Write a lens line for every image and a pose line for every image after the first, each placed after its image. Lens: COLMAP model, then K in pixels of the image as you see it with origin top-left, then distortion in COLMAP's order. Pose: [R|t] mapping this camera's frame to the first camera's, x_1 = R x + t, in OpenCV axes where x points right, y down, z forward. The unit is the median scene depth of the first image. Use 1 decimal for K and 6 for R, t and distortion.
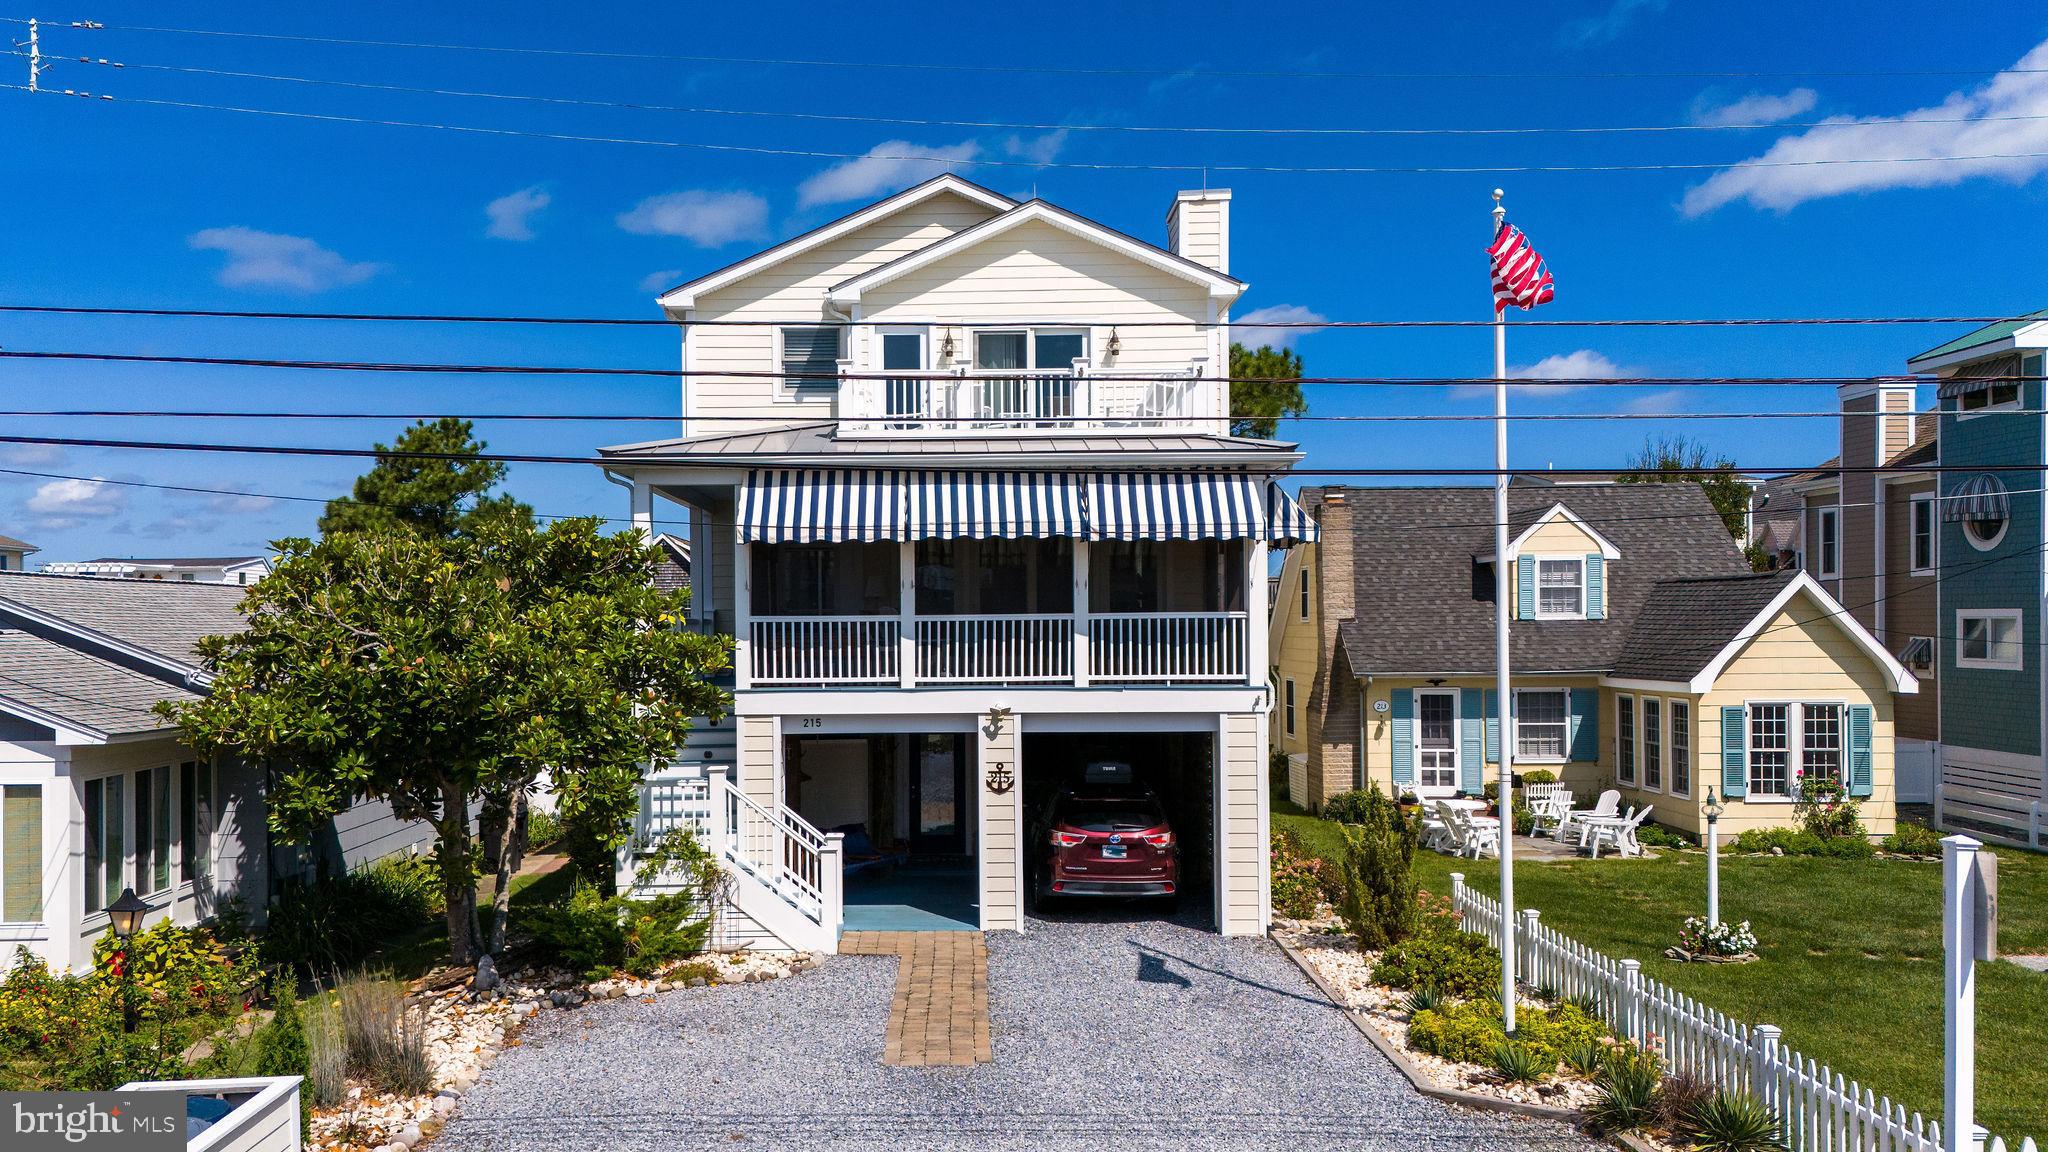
lens RADIAL K [[1664.5, 0, 951.5], [0, 1664.5, 631.4], [0, 0, 1]] dist [0.101099, -0.125259]
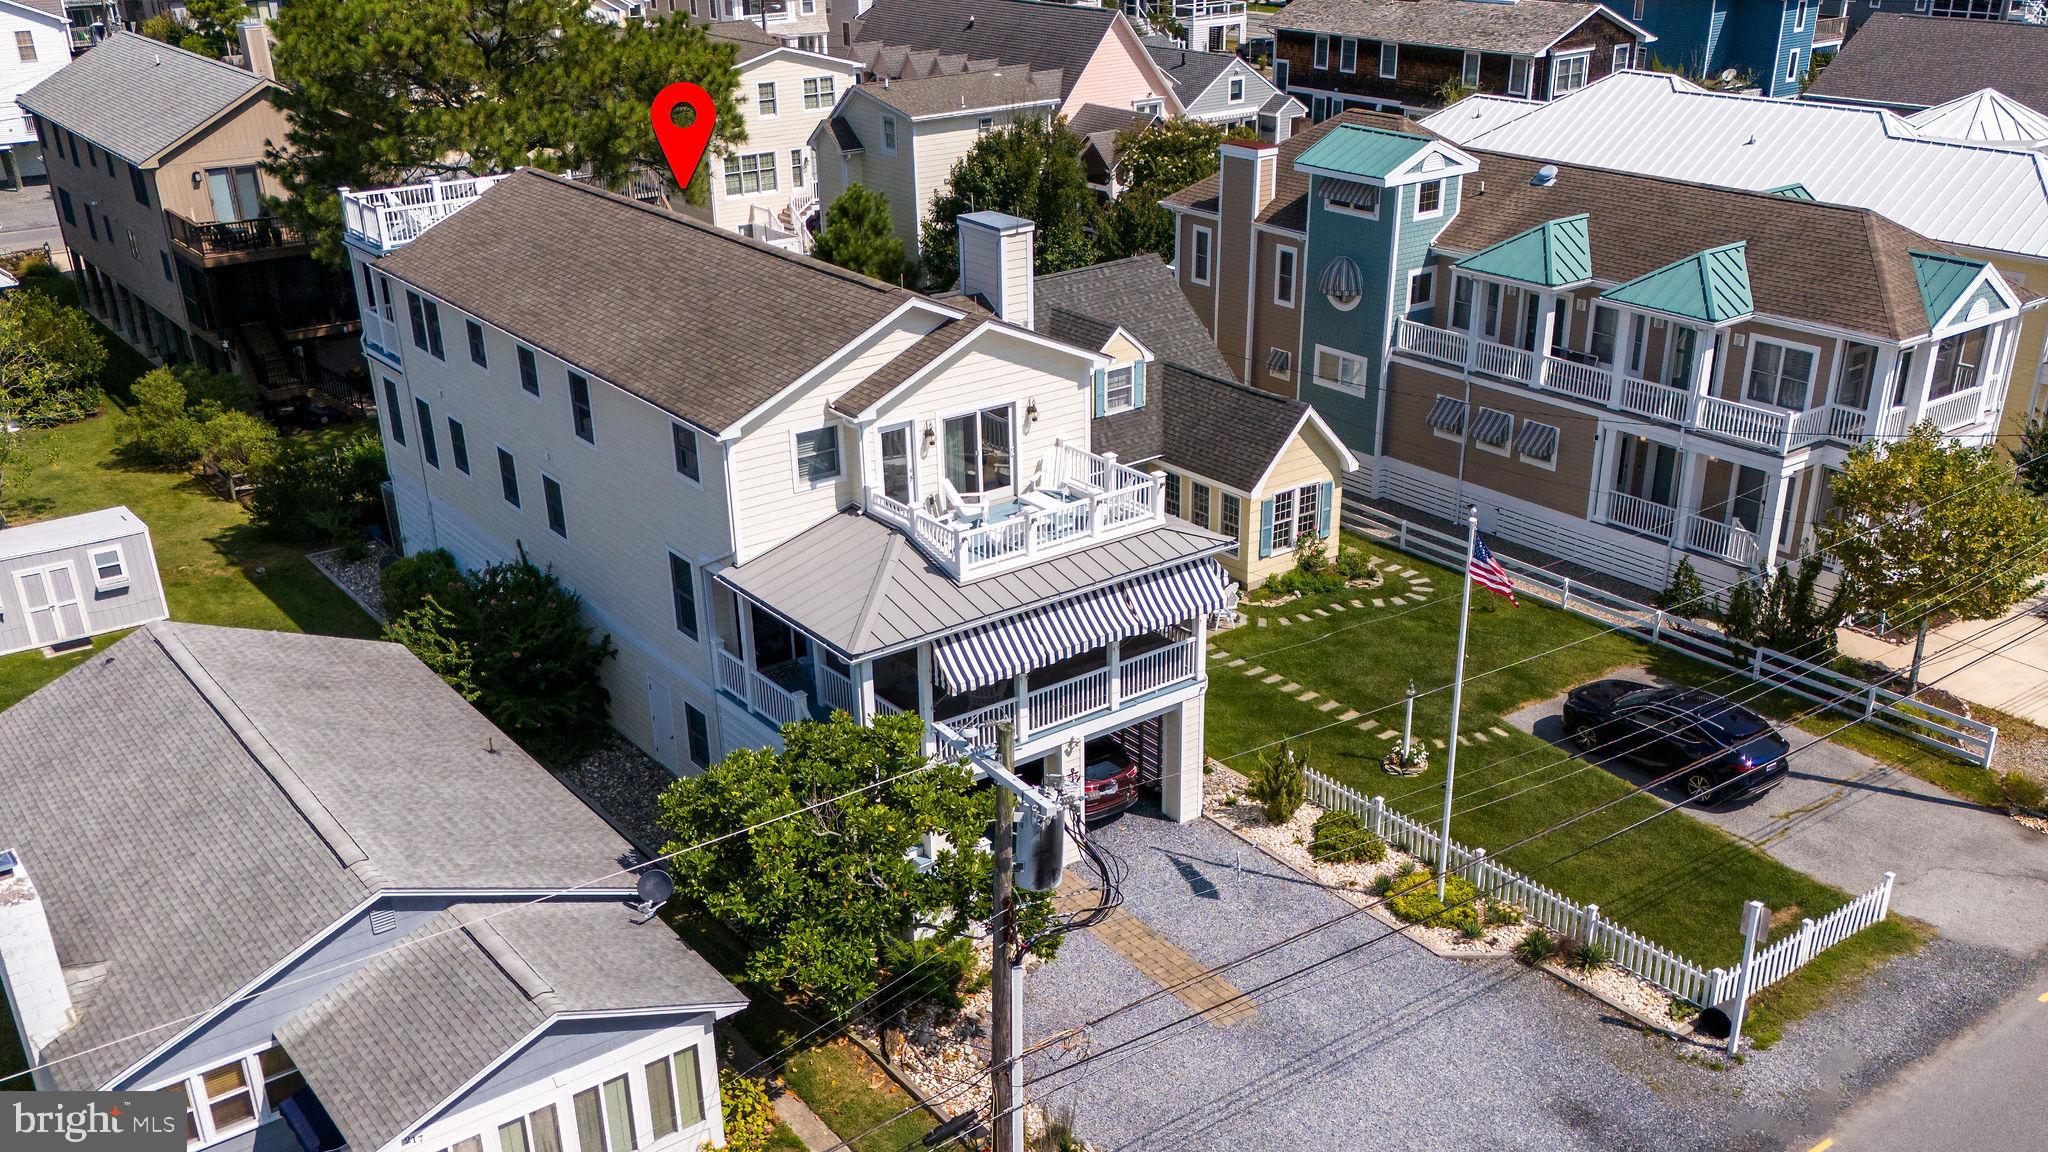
lens RADIAL K [[1859.1, 0, 1022.0], [0, 1859.1, 709.4], [0, 0, 1]] dist [0.111272, -0.080375]
pose [[0.805229, -0.263746, 0.531079, -0.746800], [0.013311, 0.903448, 0.428490, -0.581879], [-0.592815, -0.337963, 0.730994, -0.165555]]
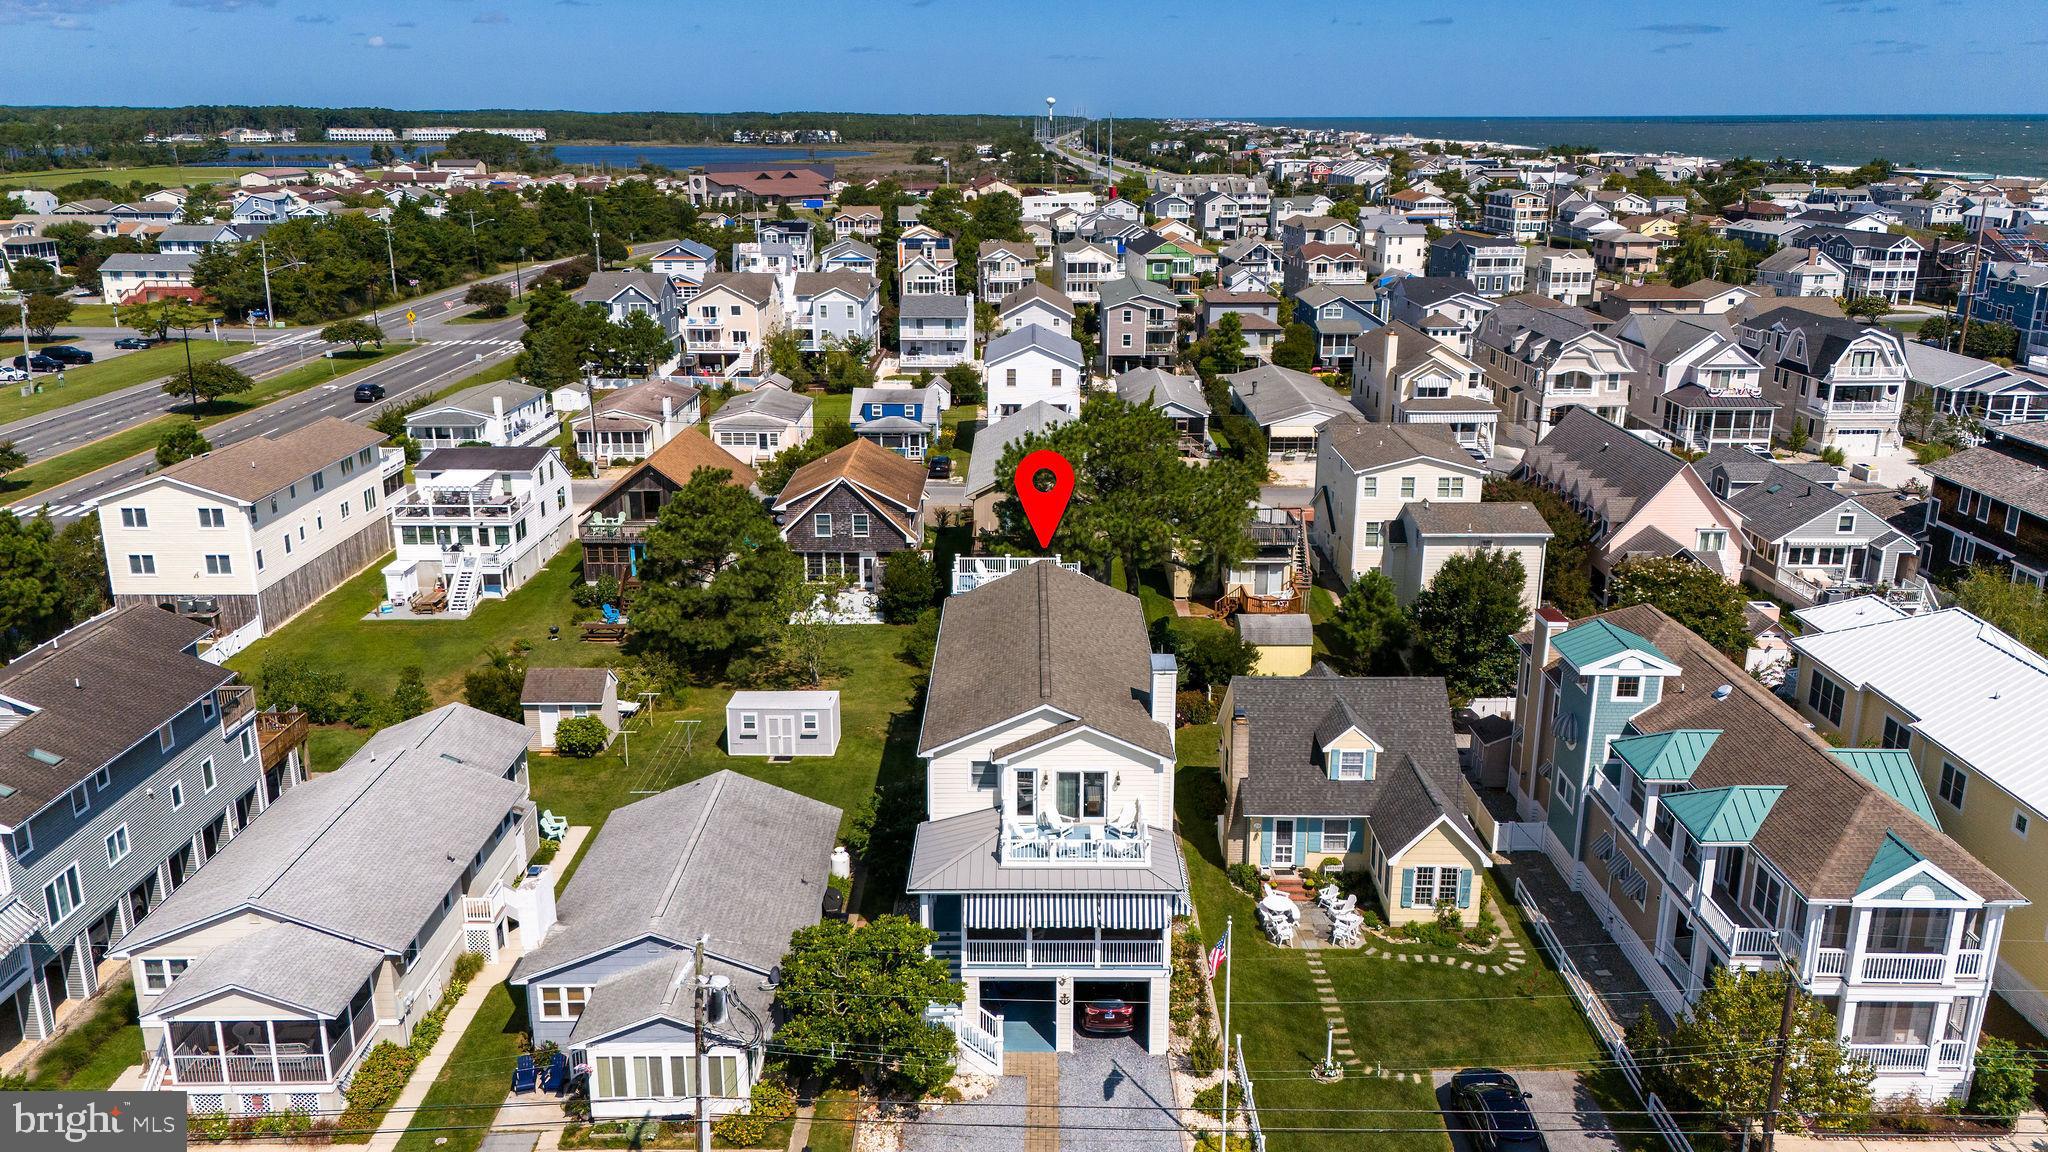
lens RADIAL K [[1567.7, 0, 1024.0], [0, 1567.7, 576.0], [0, 0, 1]] dist [0.052818, -0.004626]
pose [[0.999924, 0.012115, 0.002310, -0.038753], [-0.012278, 0.960228, 0.278948, -1.003952], [0.001161, -0.278955, 0.960303, -0.945467]]
